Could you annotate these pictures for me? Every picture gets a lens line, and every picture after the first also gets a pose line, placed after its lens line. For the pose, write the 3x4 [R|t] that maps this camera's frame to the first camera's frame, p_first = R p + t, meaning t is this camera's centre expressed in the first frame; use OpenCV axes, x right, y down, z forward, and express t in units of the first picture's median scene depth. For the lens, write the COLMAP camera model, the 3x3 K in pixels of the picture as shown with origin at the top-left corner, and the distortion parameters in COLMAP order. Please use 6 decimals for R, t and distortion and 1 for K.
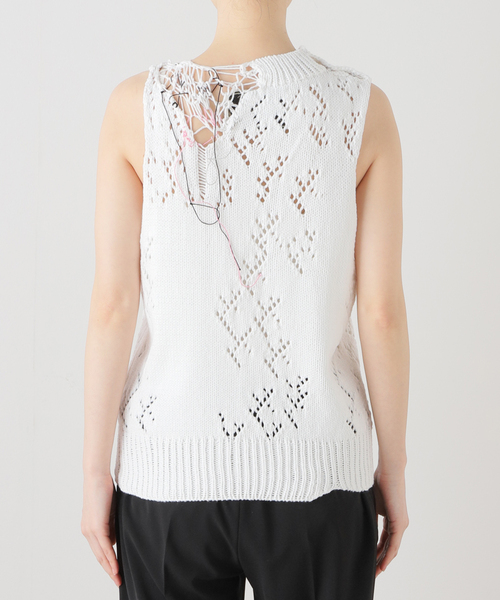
lens RADIAL K [[1429.2, 0, 250.1], [0, 1429.2, 300.3], [0, 0, 1]] dist [0.103720, 0.000000]
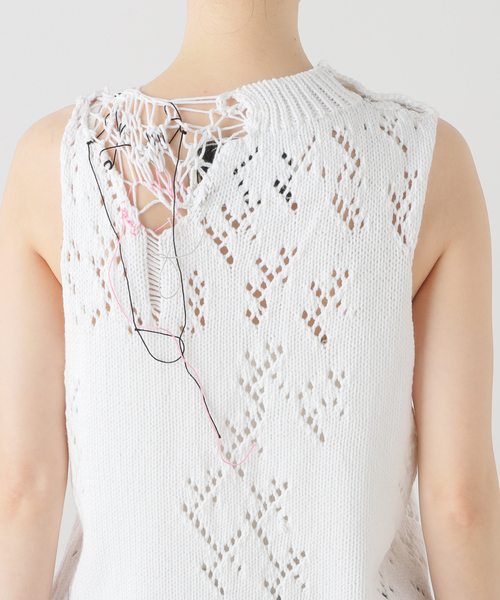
lens RADIAL K [[1429.2, 0, 266.7], [0, 1429.2, 319.7], [0, 0, 1]] dist [0.103720, 0.000000]
pose [[0.997743, -0.008357, -0.066629, 0.052503], [0.010174, 0.999584, 0.026987, -0.085739], [0.066375, -0.027604, 0.997413, 0.397386]]
